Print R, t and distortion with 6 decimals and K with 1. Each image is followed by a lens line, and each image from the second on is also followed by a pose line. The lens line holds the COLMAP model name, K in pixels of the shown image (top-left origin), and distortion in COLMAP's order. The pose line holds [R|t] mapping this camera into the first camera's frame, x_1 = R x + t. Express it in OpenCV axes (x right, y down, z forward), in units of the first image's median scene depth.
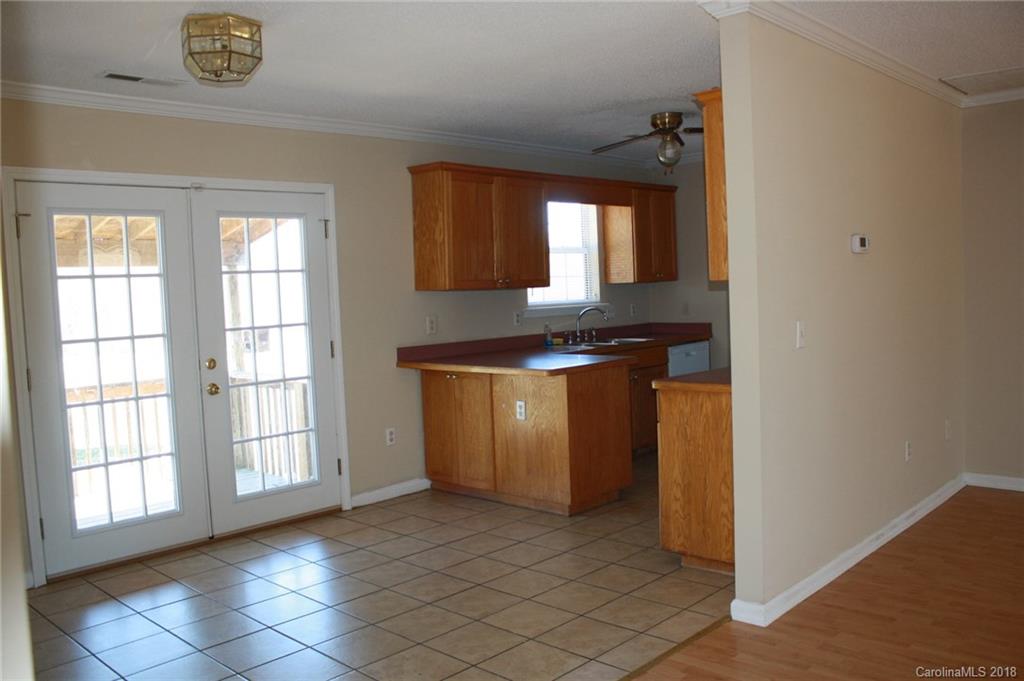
lens RADIAL K [[865.4, 0, 514.2], [0, 865.4, 338.8], [0, 0, 1]] dist [-0.107668, 0.038245]
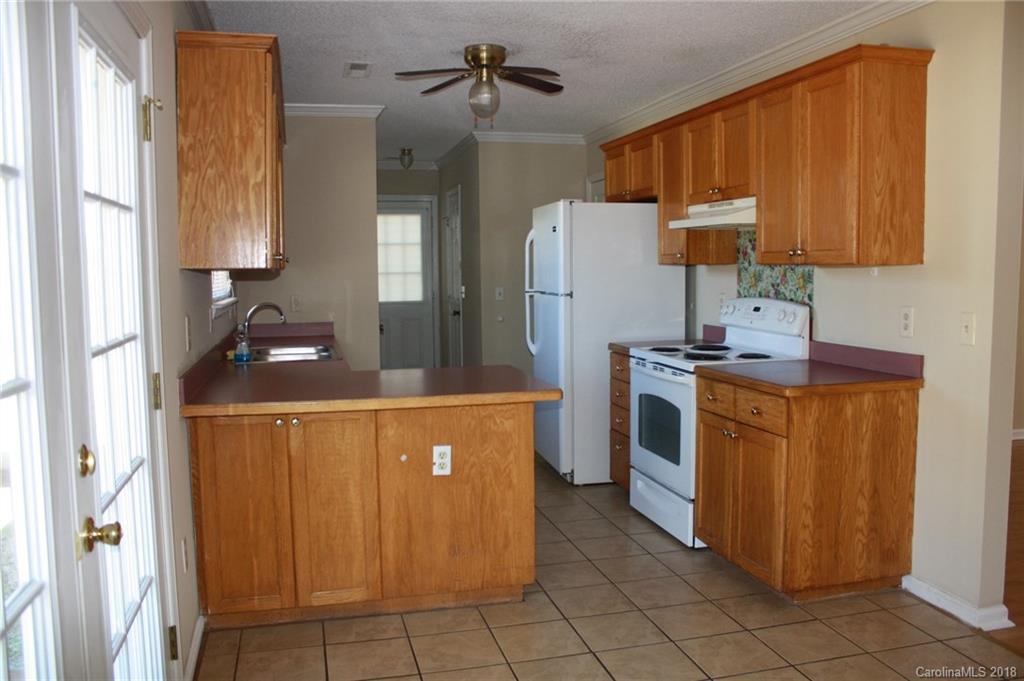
lens RADIAL K [[865.4, 0, 514.1], [0, 865.4, 342.4], [0, 0, 1]] dist [-0.107668, 0.038245]
pose [[0.528789, -0.044564, 0.847582, -0.649140], [0.040568, 0.998806, 0.027205, -0.024731], [-0.847783, 0.019998, 0.529966, 0.799054]]
